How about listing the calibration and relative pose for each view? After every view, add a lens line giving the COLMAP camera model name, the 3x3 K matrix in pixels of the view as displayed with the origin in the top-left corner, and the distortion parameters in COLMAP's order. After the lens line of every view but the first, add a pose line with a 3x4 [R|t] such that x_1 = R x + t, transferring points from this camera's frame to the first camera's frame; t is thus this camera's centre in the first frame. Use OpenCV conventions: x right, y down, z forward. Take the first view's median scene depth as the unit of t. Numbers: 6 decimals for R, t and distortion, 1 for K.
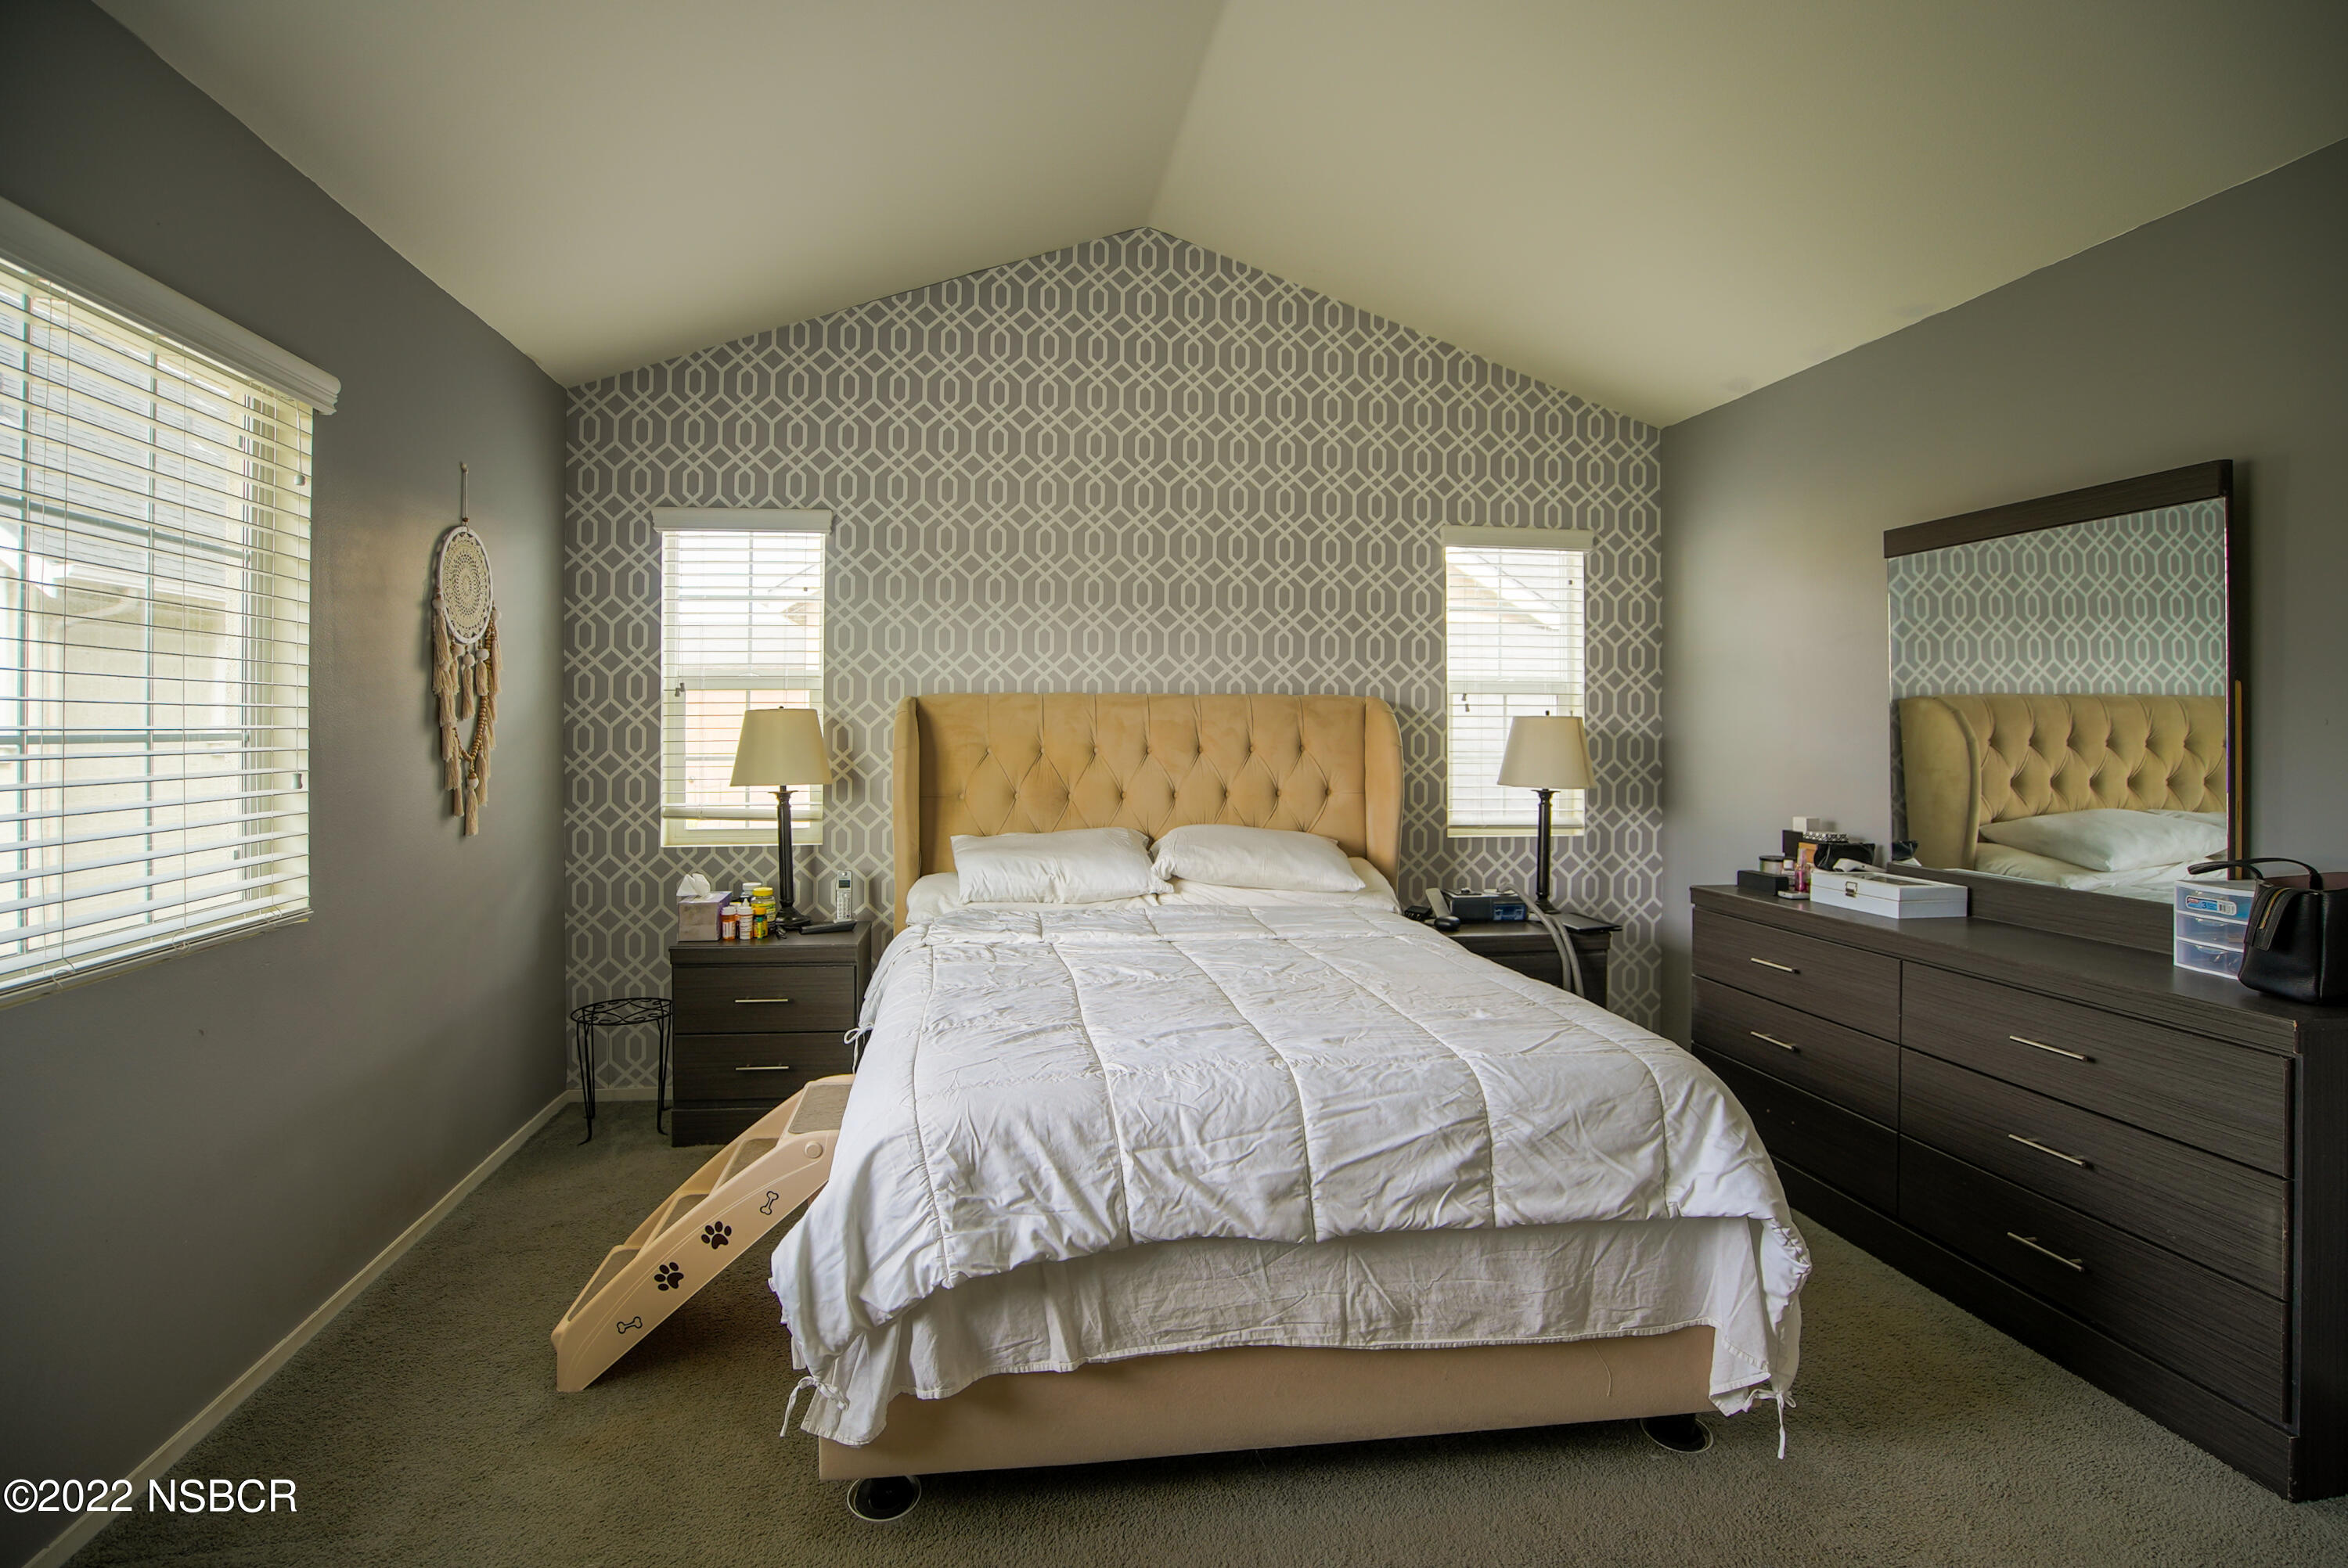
lens RADIAL K [[1148.9, 0, 1153.8], [0, 1148.9, 723.5], [0, 0, 1]] dist [-0.069875, 0.032444]
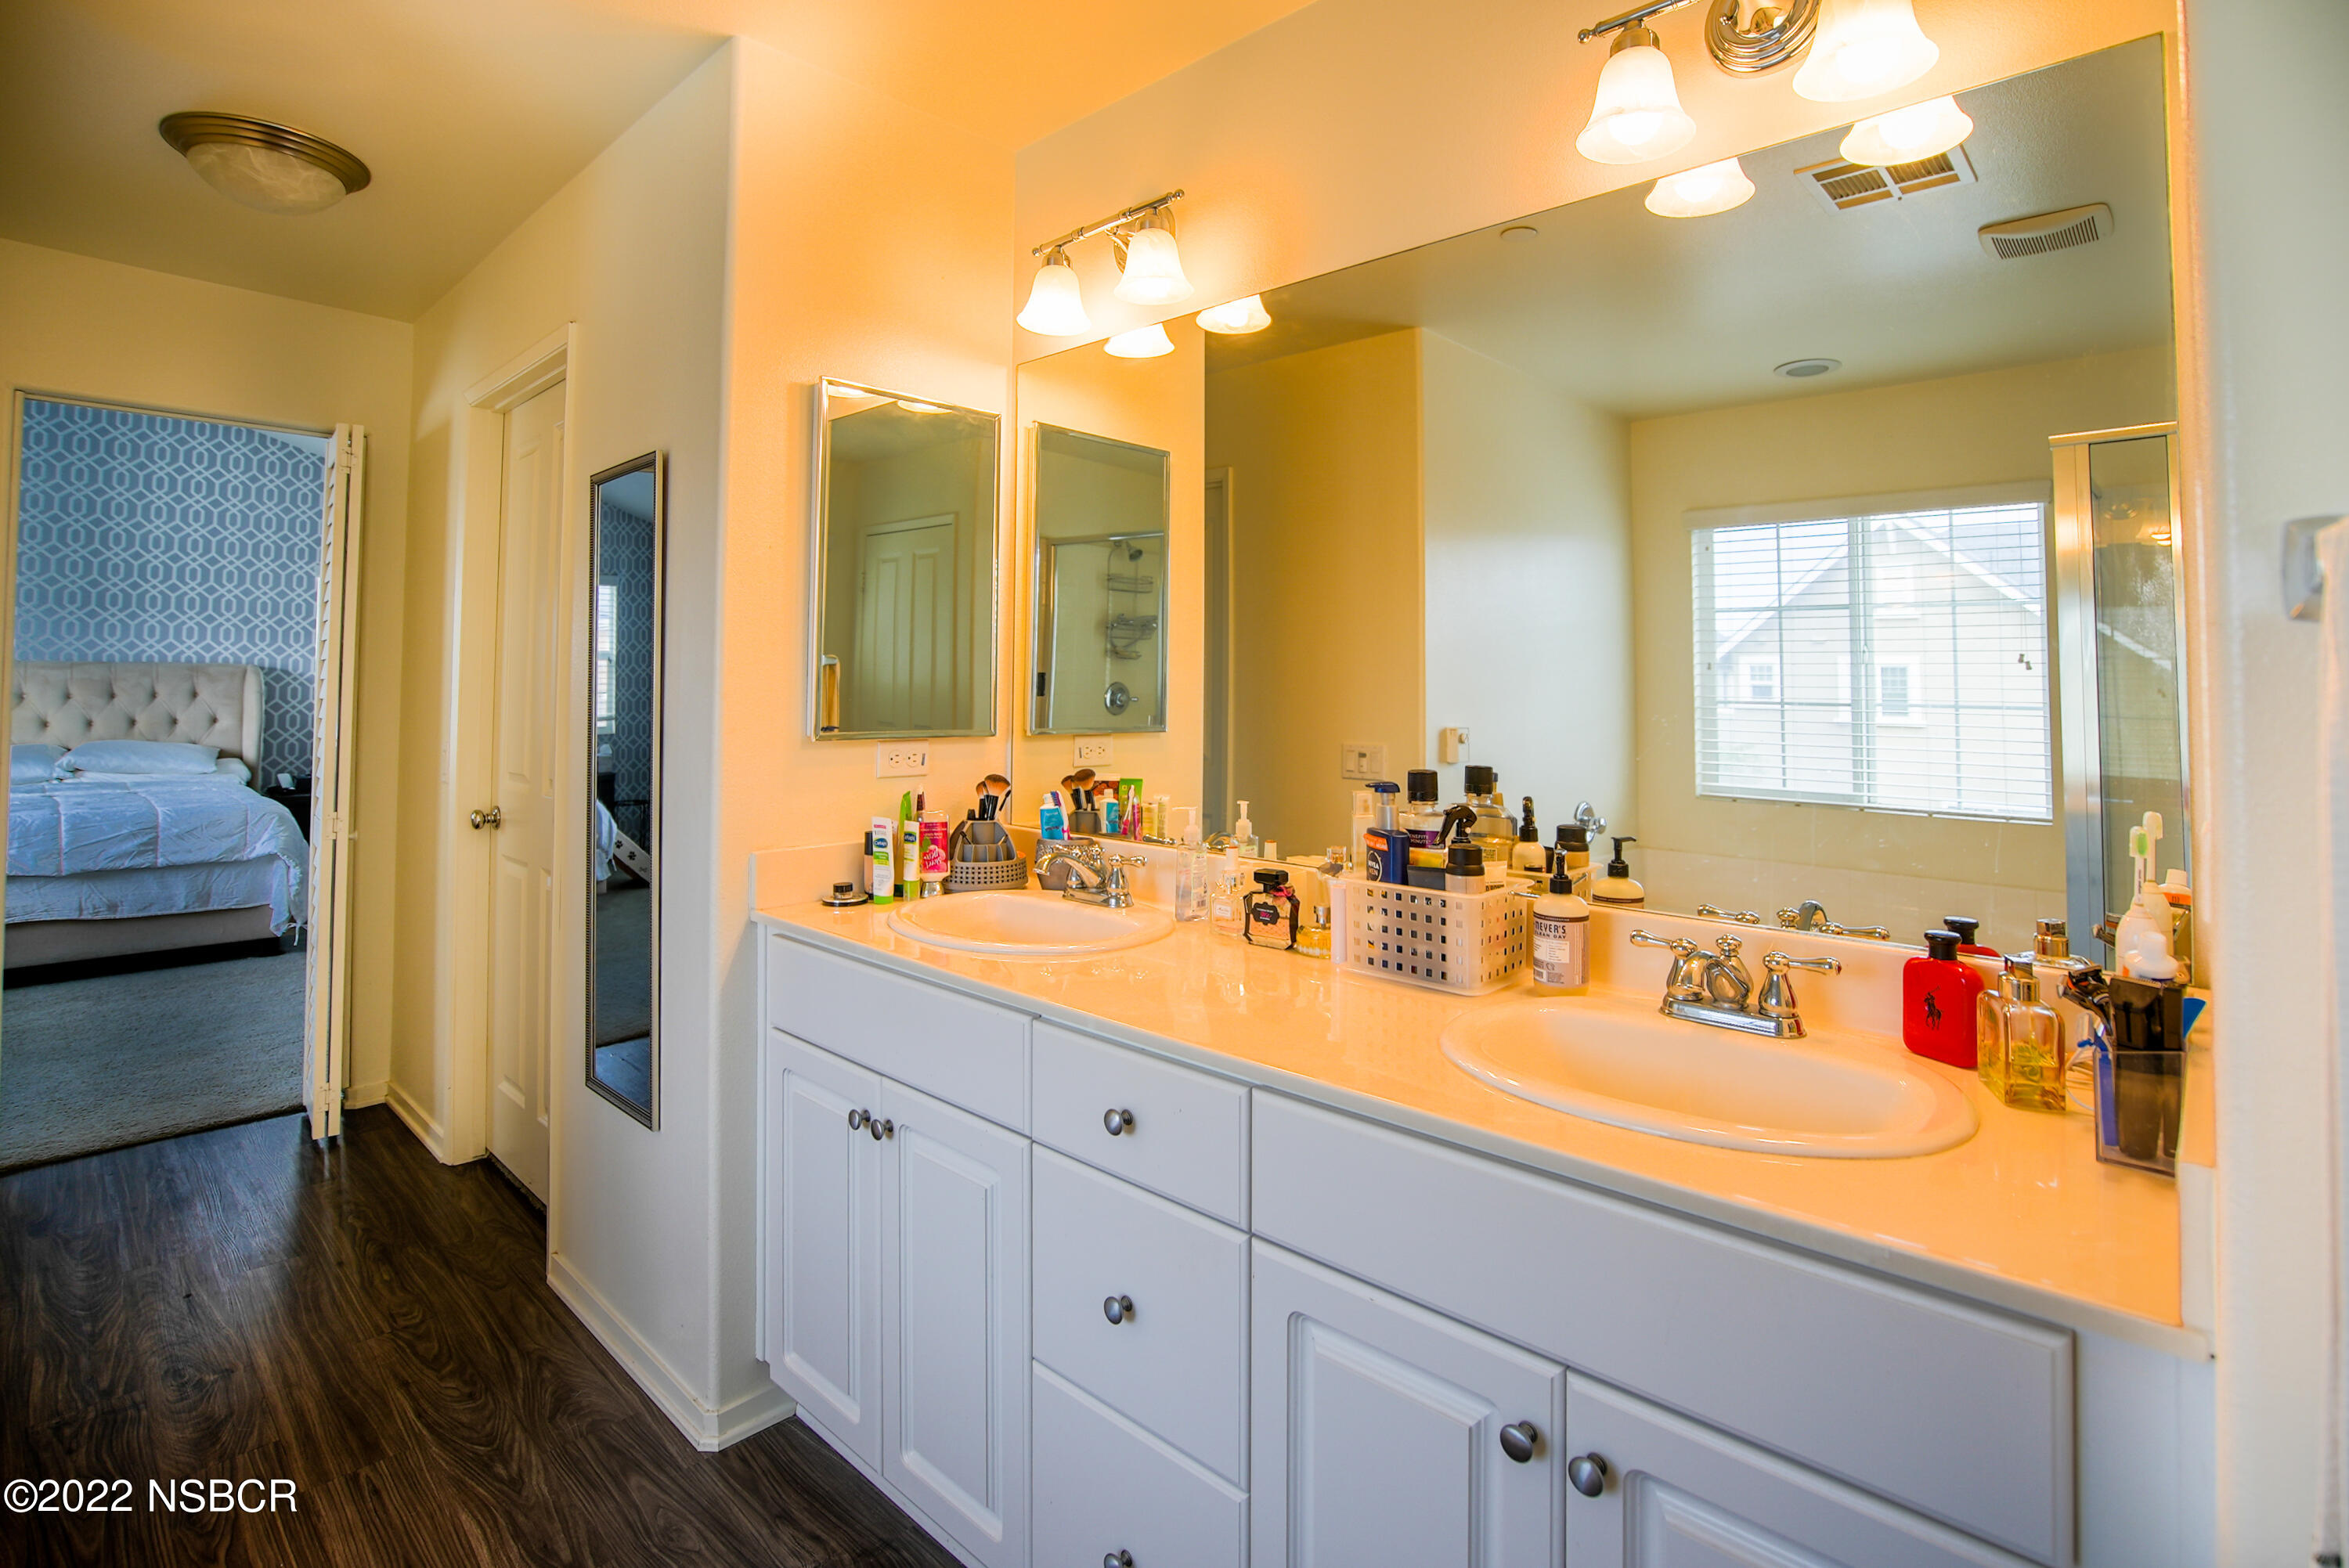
lens RADIAL K [[1174.0, 0, 1226.3], [0, 1174.0, 647.6], [0, 0, 1]] dist [-0.039460, 0.012947]
pose [[0.786269, 0.021713, 0.617503, 0.279539], [-0.005039, 0.999574, -0.028732, -0.006649], [-0.617864, 0.019480, 0.786044, -1.258238]]
